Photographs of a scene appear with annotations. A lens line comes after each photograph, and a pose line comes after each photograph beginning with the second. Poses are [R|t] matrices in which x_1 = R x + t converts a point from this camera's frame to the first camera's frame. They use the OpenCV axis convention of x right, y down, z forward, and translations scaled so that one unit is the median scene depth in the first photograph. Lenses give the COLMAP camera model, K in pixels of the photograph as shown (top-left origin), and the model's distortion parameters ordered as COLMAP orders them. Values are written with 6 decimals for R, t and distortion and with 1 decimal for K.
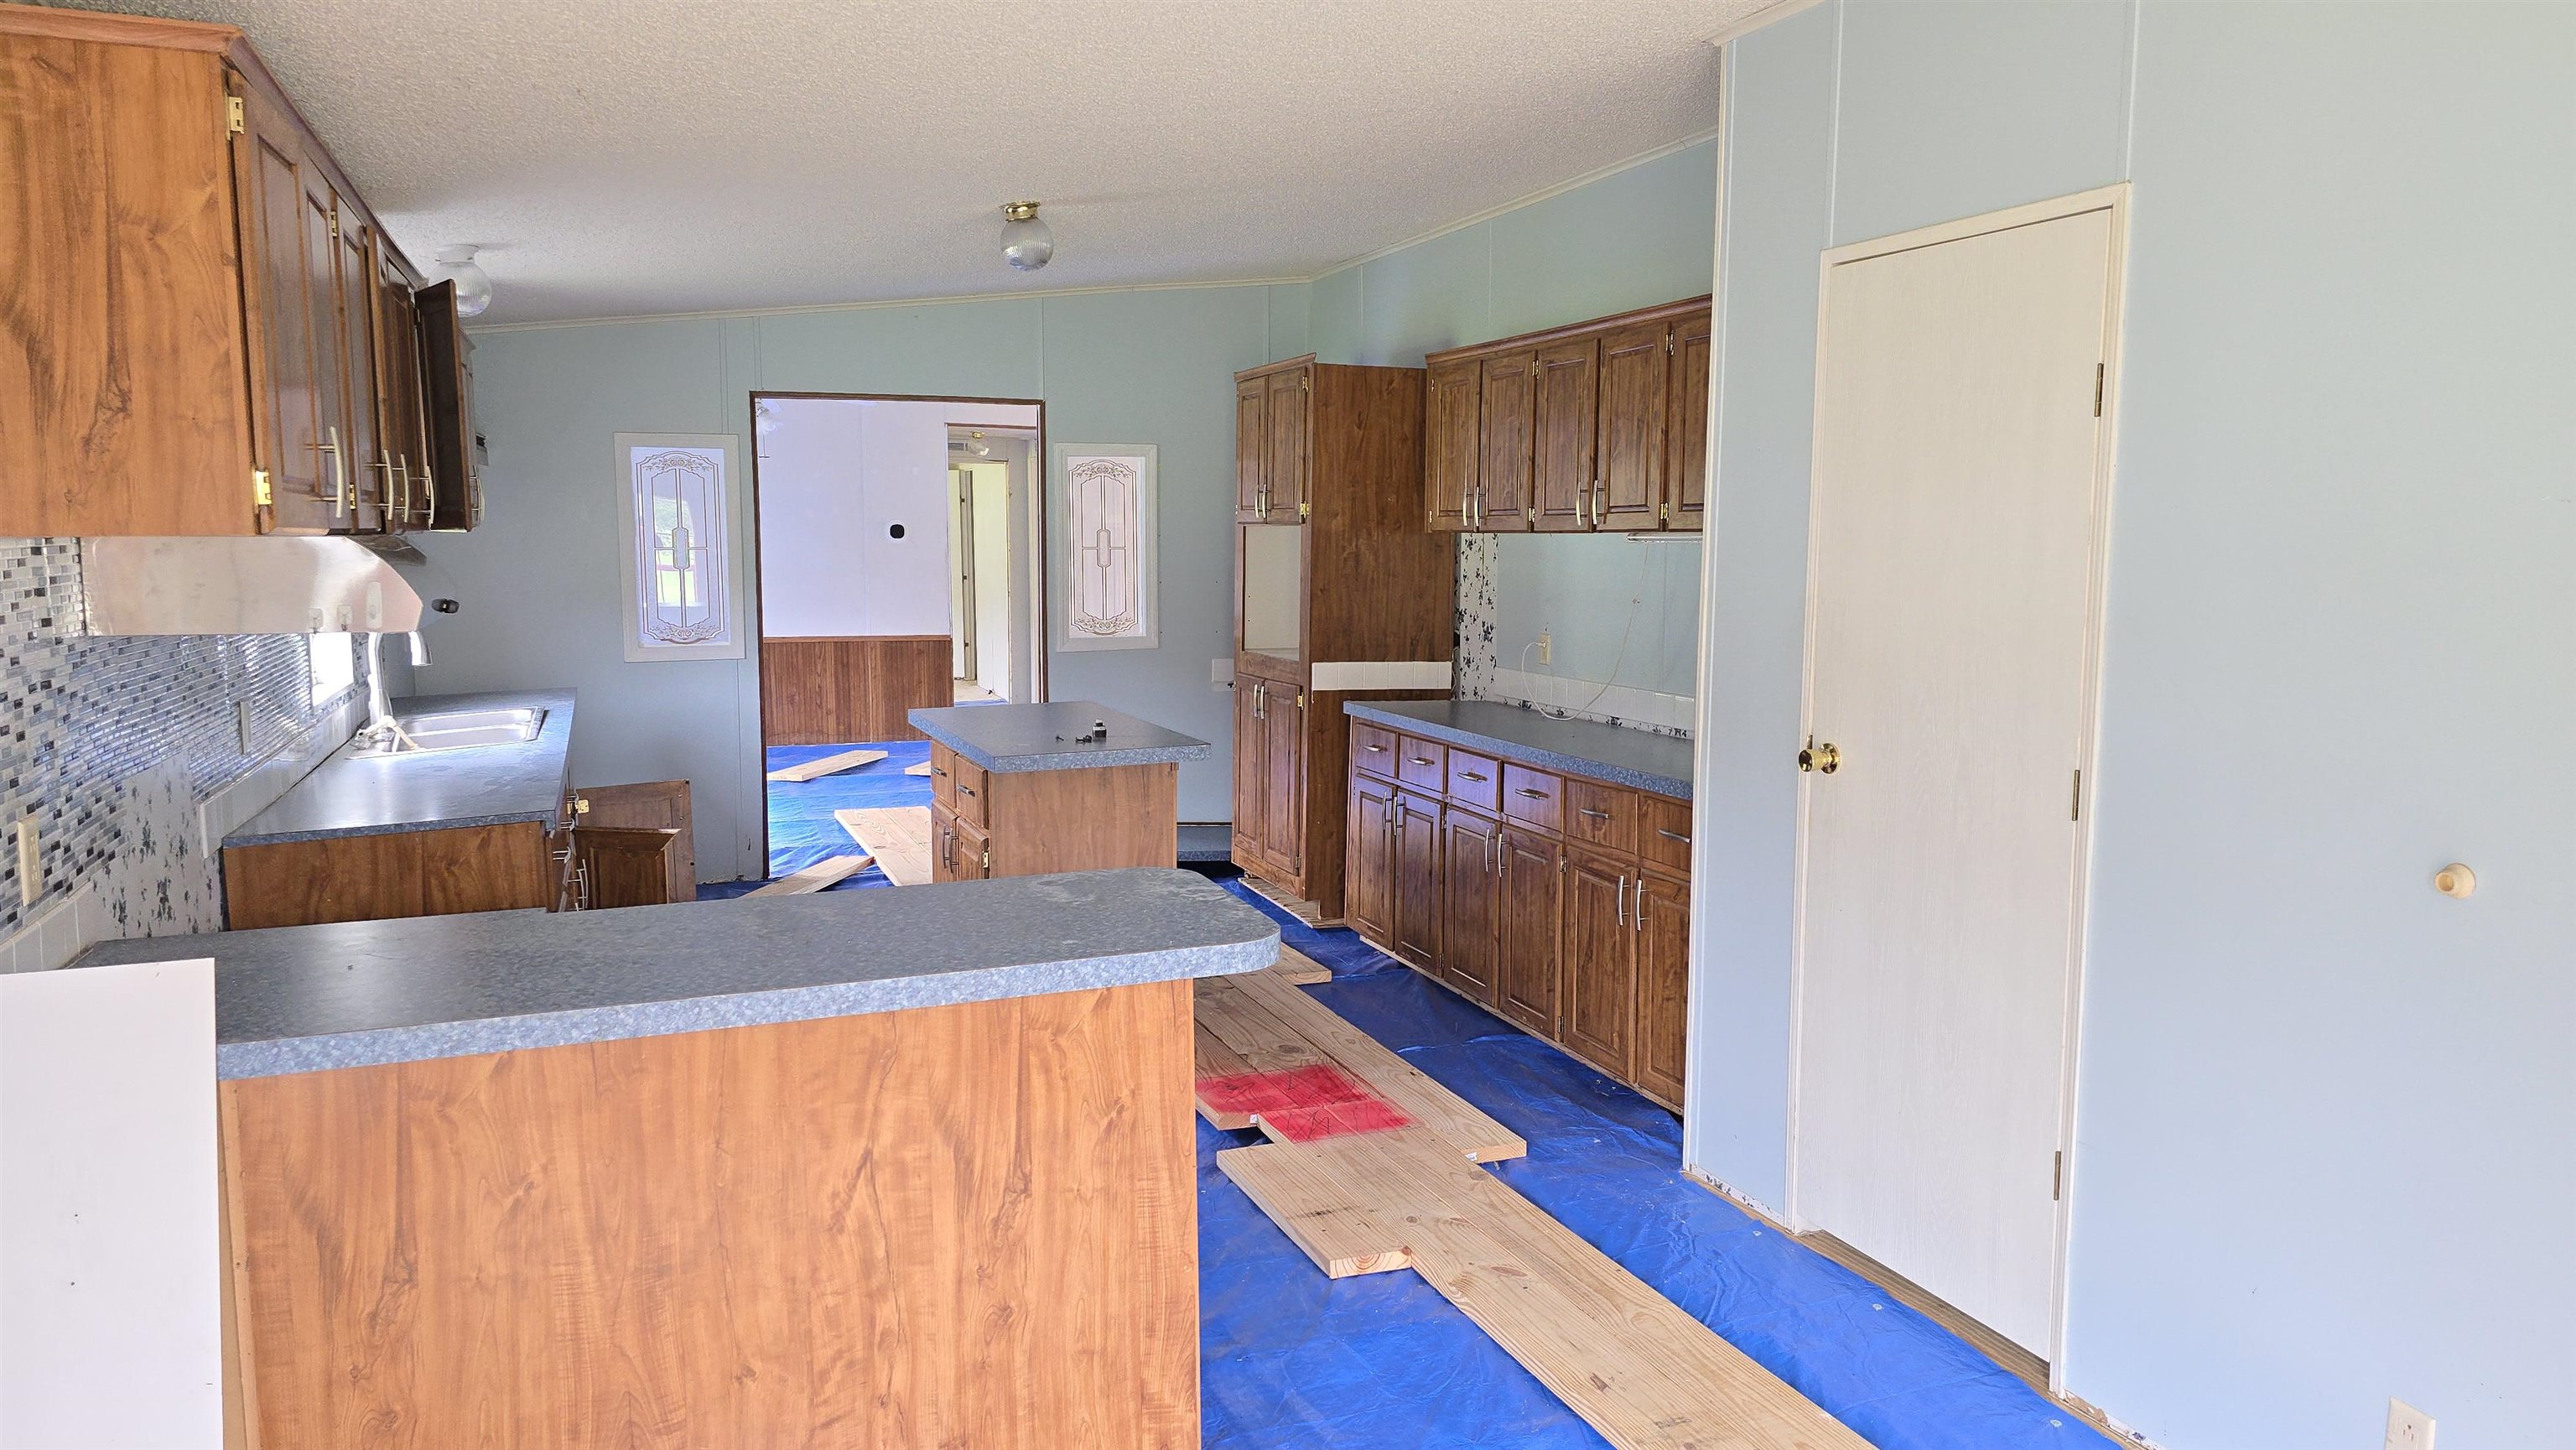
lens RADIAL K [[1708.1, 0, 1288.0], [0, 1708.1, 725.0], [0, 0, 1]] dist [0.060650, -0.059390]
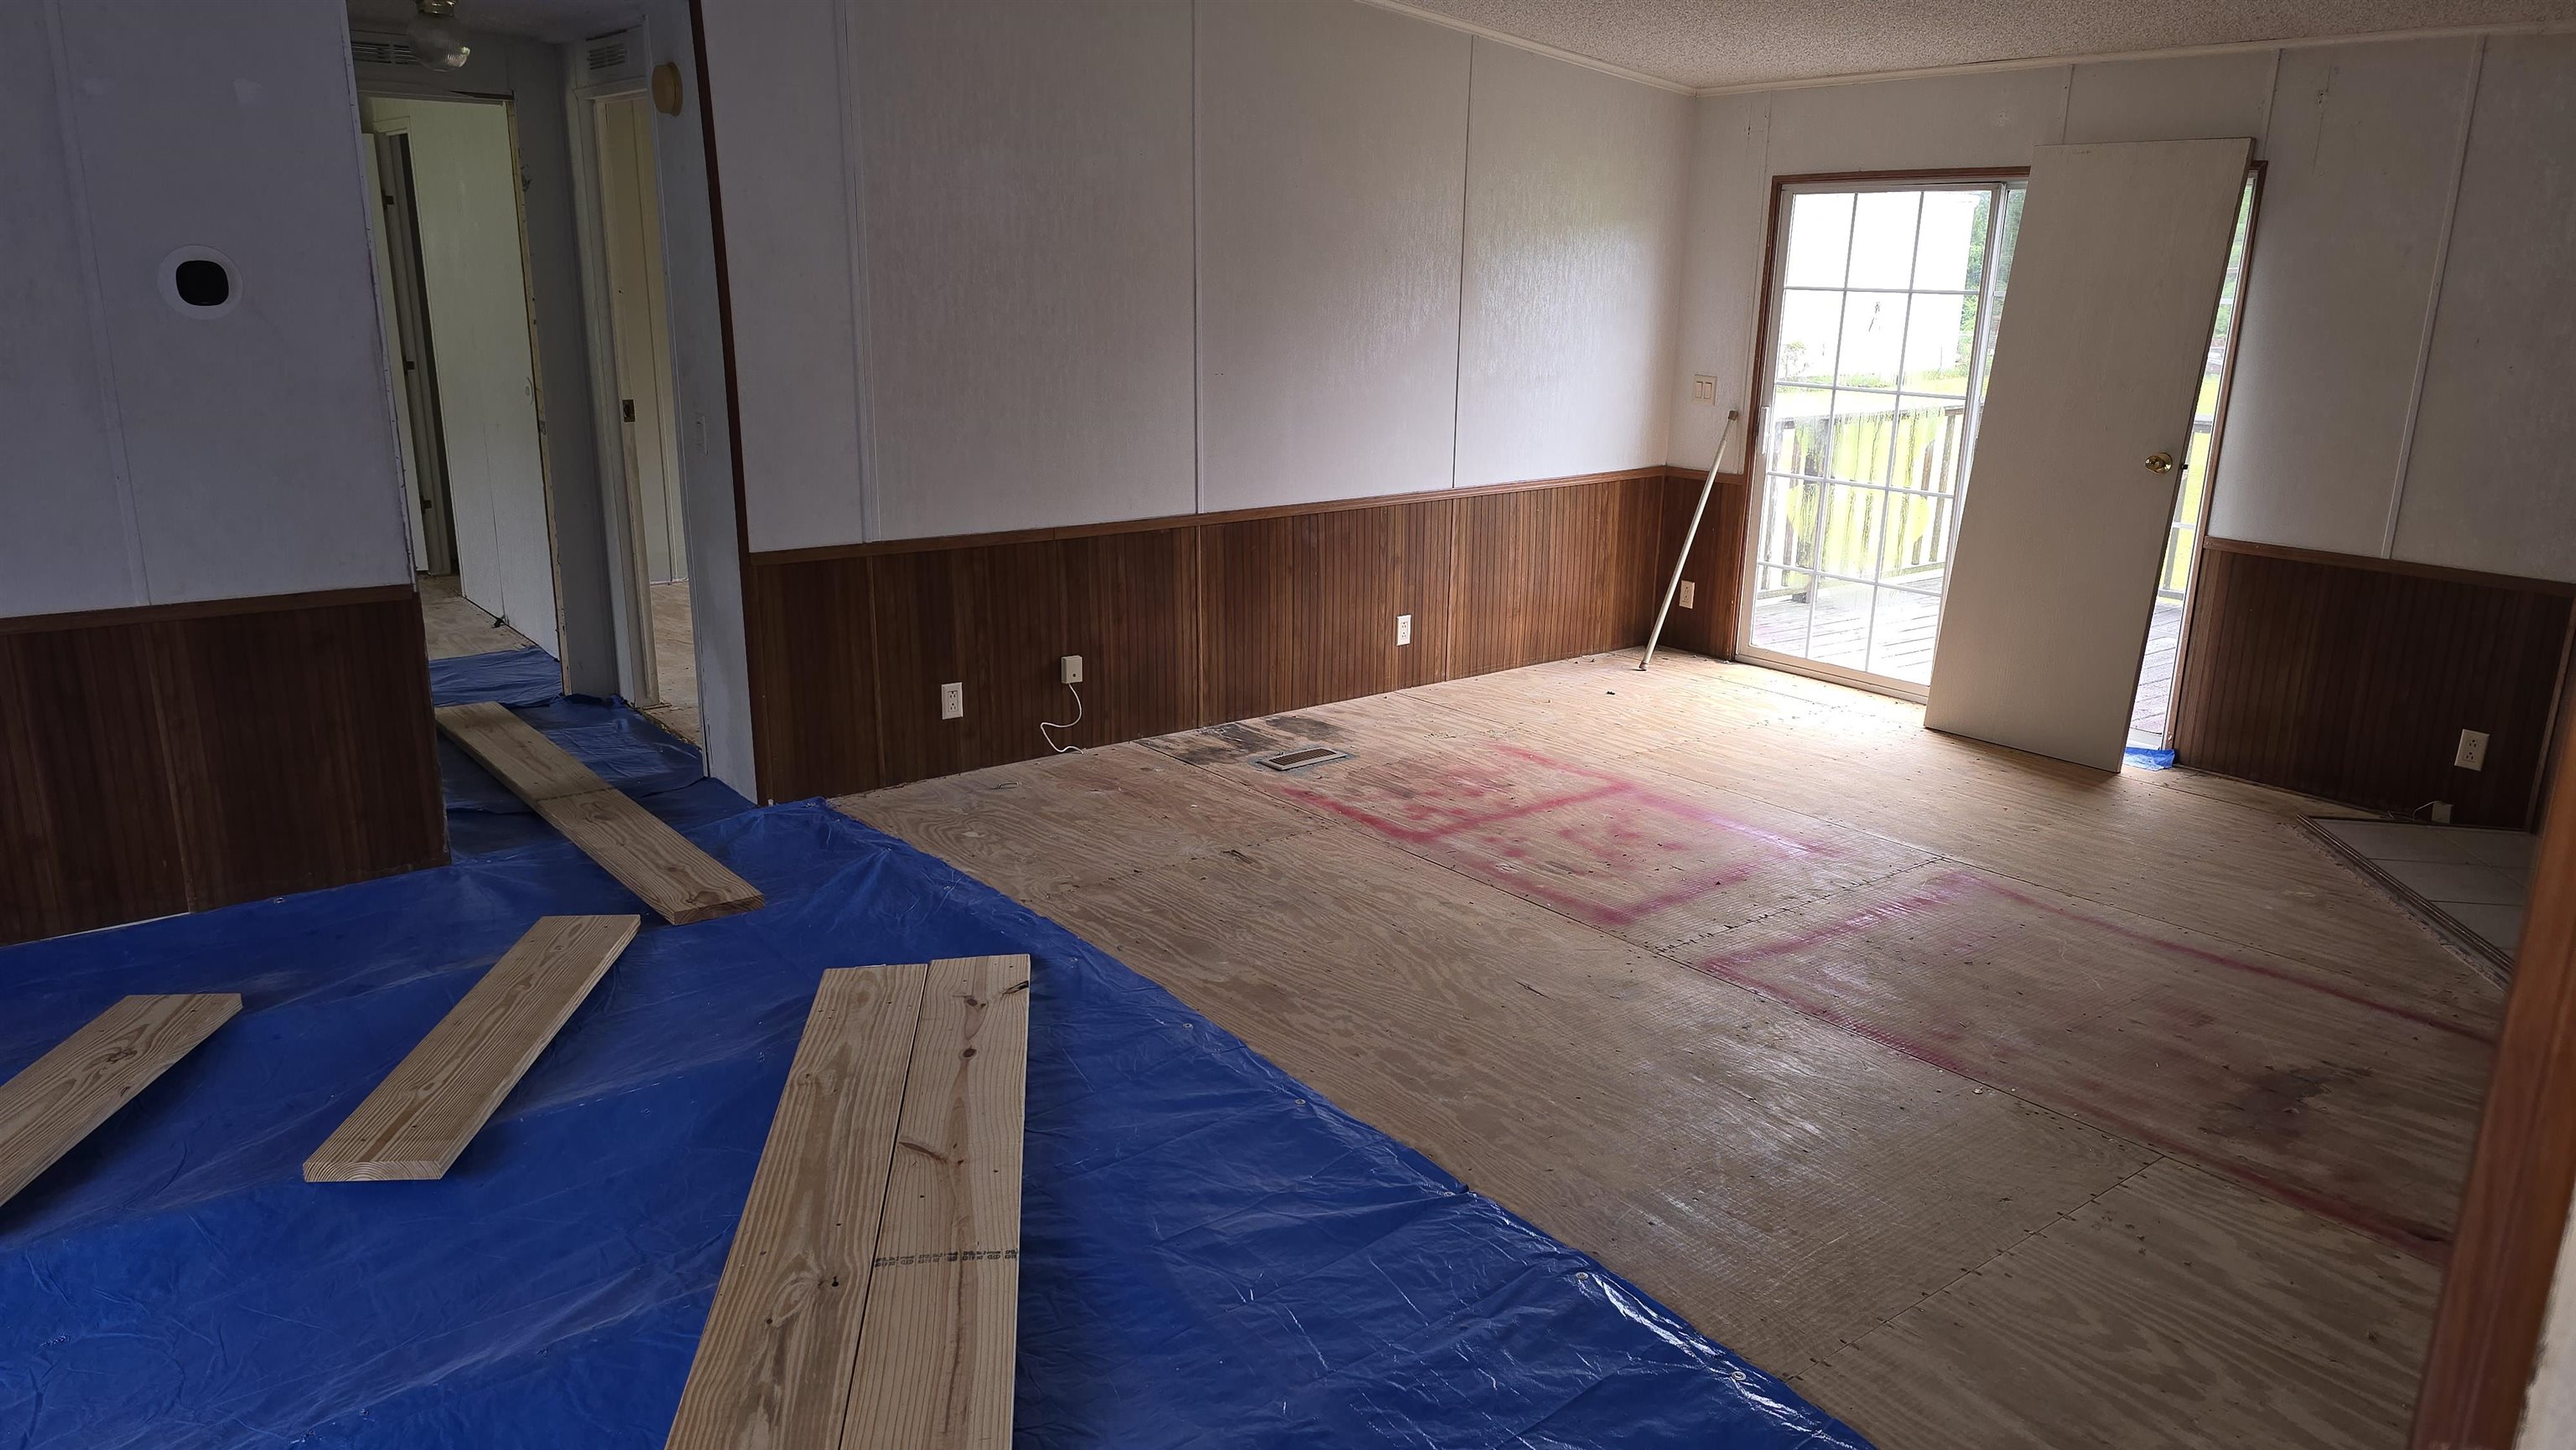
lens RADIAL K [[1708.1, 0, 1288.0], [0, 1708.1, 725.0], [0, 0, 1]] dist [0.060650, -0.059390]
pose [[0.958825, -0.059553, 0.277683, -0.109317], [0.017149, 0.988123, 0.152705, -0.066277], [-0.283479, -0.141655, 0.948458, 0.532745]]
